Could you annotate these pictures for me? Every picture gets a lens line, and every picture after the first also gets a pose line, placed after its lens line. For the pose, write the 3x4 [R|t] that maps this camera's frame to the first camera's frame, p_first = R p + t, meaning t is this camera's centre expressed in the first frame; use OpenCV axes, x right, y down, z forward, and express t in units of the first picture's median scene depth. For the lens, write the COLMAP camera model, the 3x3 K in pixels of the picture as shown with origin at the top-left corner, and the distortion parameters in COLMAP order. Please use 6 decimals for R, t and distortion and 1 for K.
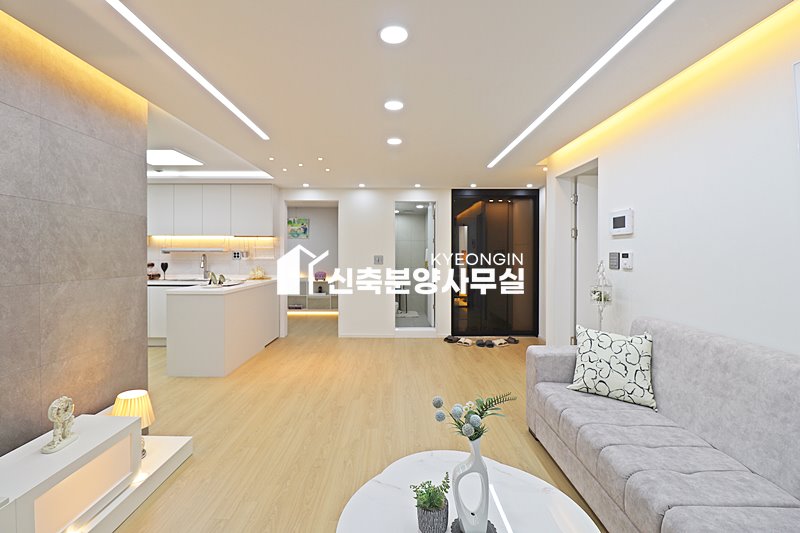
lens RADIAL K [[376.5, 0, 395.8], [0, 376.5, 256.3], [0, 0, 1]] dist [-0.001149, -0.013361]
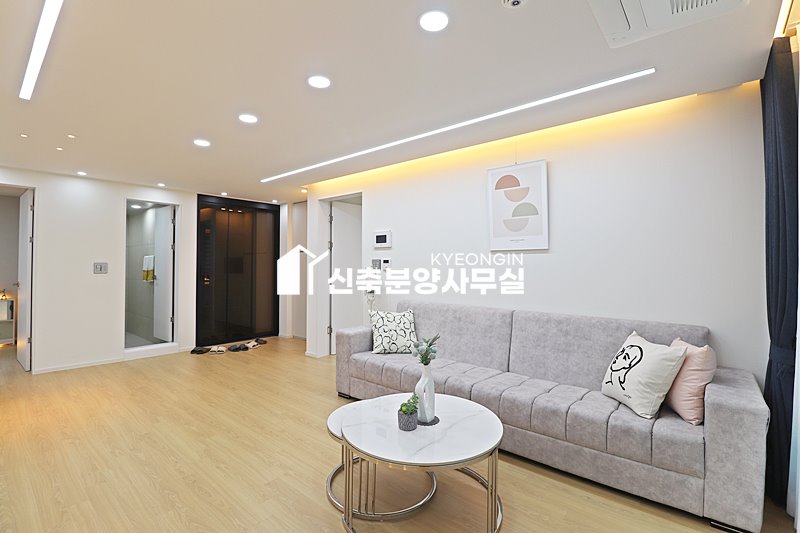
lens RADIAL K [[370.7, 0, 397.3], [0, 370.7, 258.8], [0, 0, 1]] dist [-0.001579, -0.011397]
pose [[0.652851, 0.014896, 0.757340, -0.475430], [0.003876, 0.999728, -0.023004, 0.021603], [-0.757477, 0.017953, 0.652616, 0.003324]]
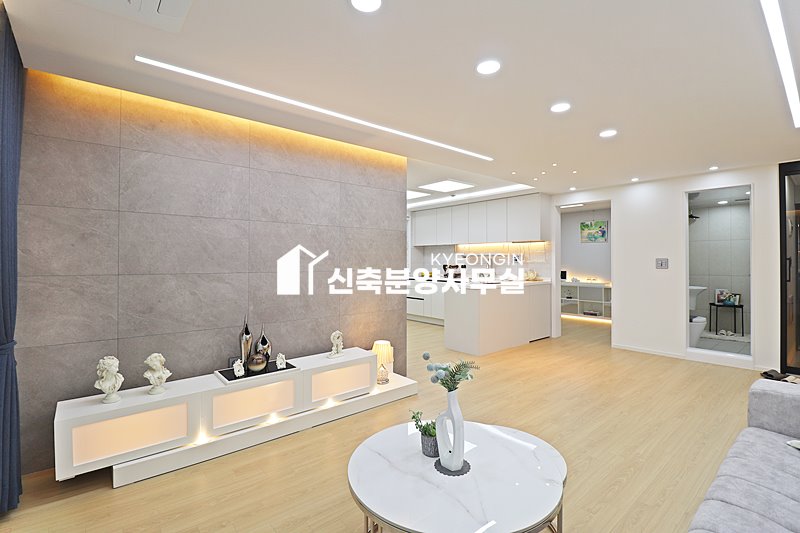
lens RADIAL K [[369.7, 0, 397.0], [0, 369.7, 255.2], [0, 0, 1]] dist [-0.000957, -0.012258]
pose [[0.638143, -0.011882, -0.769827, 0.441114], [-0.004358, 0.999809, -0.019044, 0.018938], [0.769906, 0.015507, 0.637969, 0.020781]]
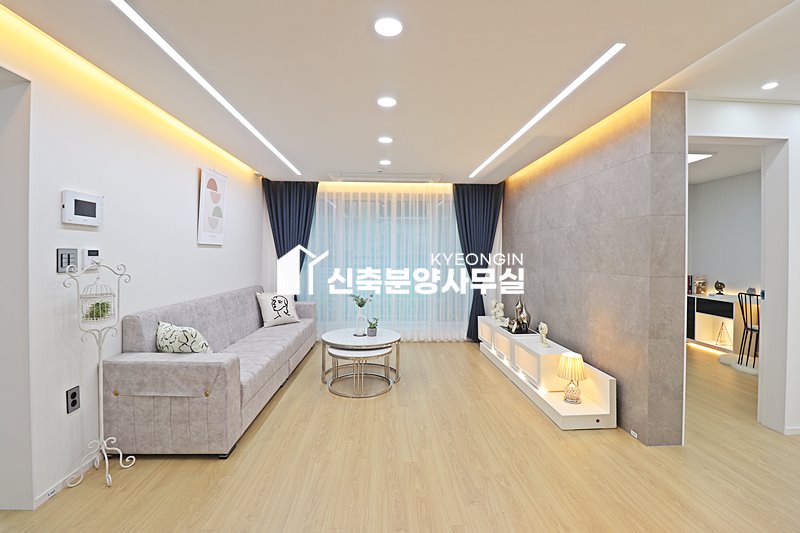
lens RADIAL K [[367.8, 0, 405.6], [0, 367.8, 255.7], [0, 0, 1]] dist [-0.001880, -0.014526]
pose [[-0.998012, -0.006743, -0.062664, 0.002799], [-0.007426, 0.999916, 0.010668, -0.008750], [0.062587, 0.011112, -0.997978, 1.802357]]
